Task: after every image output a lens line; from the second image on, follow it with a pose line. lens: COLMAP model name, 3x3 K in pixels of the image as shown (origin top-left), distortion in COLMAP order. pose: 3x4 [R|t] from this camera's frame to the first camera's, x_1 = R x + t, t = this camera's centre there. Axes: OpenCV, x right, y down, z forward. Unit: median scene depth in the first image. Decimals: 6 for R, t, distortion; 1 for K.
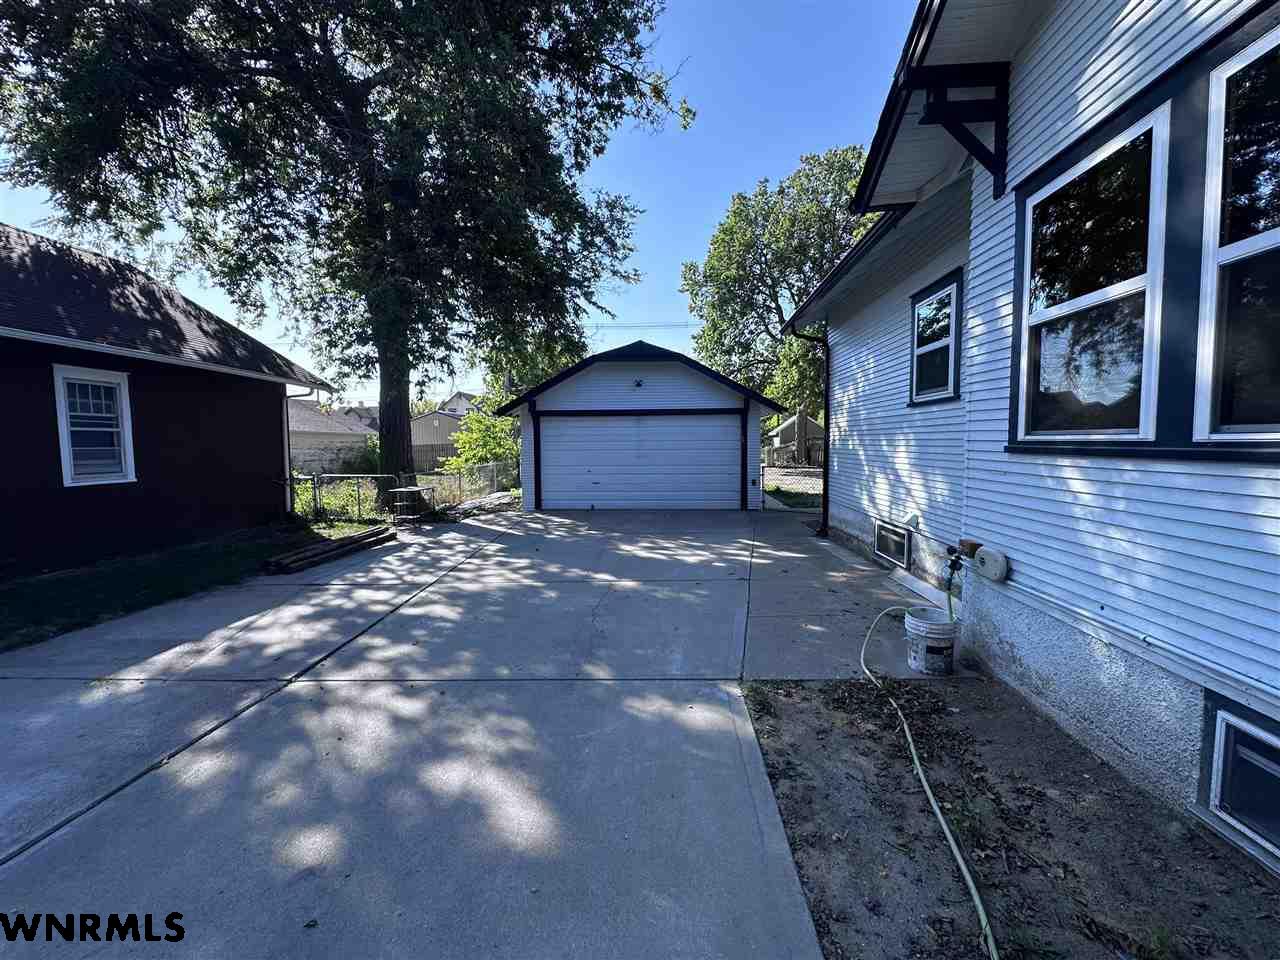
lens RADIAL K [[508.0, 0, 644.9], [0, 508.0, 476.6], [0, 0, 1]] dist [-0.001574, 0.000448]
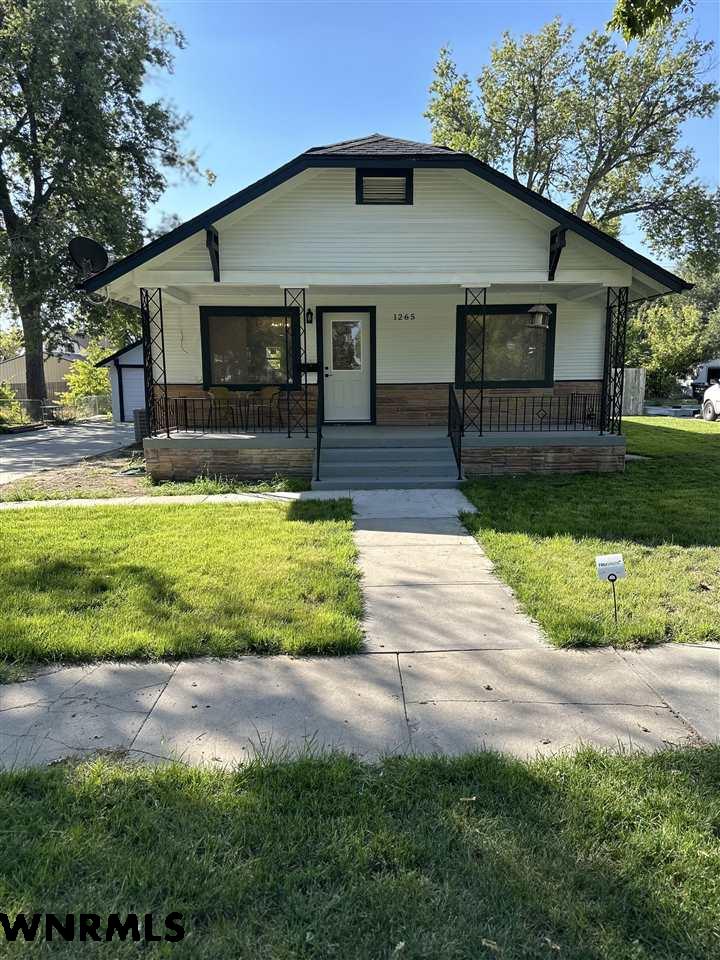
lens RADIAL K [[671.0, 0, 365.4], [0, 671.0, 483.2], [0, 0, 1]] dist [0.073998, -0.071616]
pose [[0.996860, -0.004044, 0.079085, 0.318847], [-0.002354, 0.996740, 0.080646, 0.062614], [-0.079154, -0.080578, 0.993600, -1.015086]]
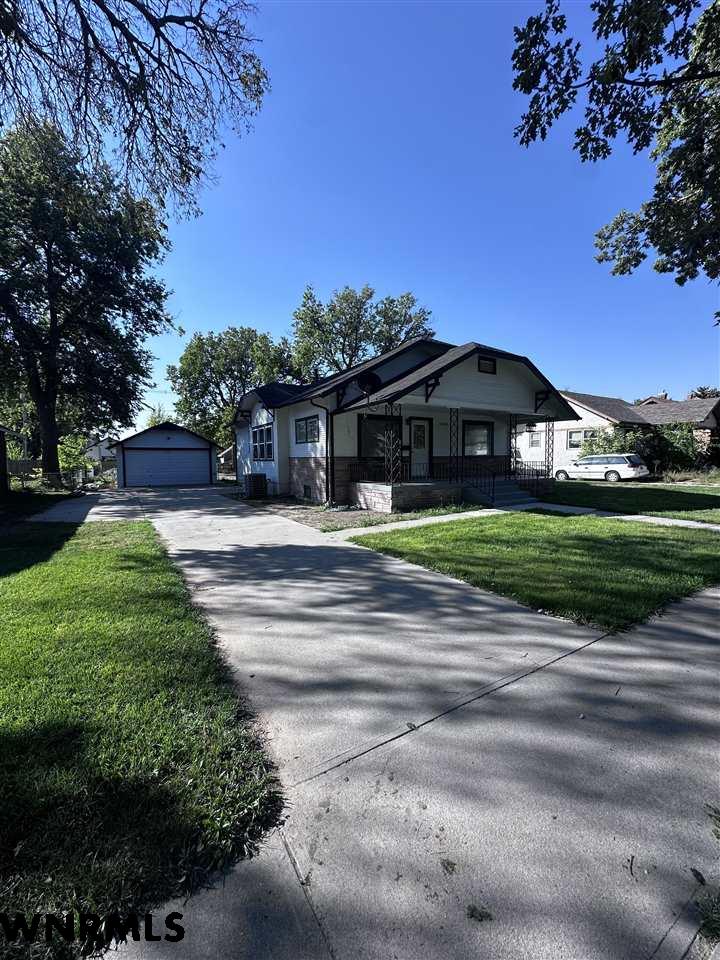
lens RADIAL K [[381.0, 0, 360.6], [0, 381.0, 483.9], [0, 0, 1]] dist [-0.001574, 0.000448]
pose [[0.824795, -0.031664, 0.564544, -0.223310], [0.036839, 0.999319, 0.002227, 0.065515], [-0.564230, 0.018960, 0.825400, -0.861846]]
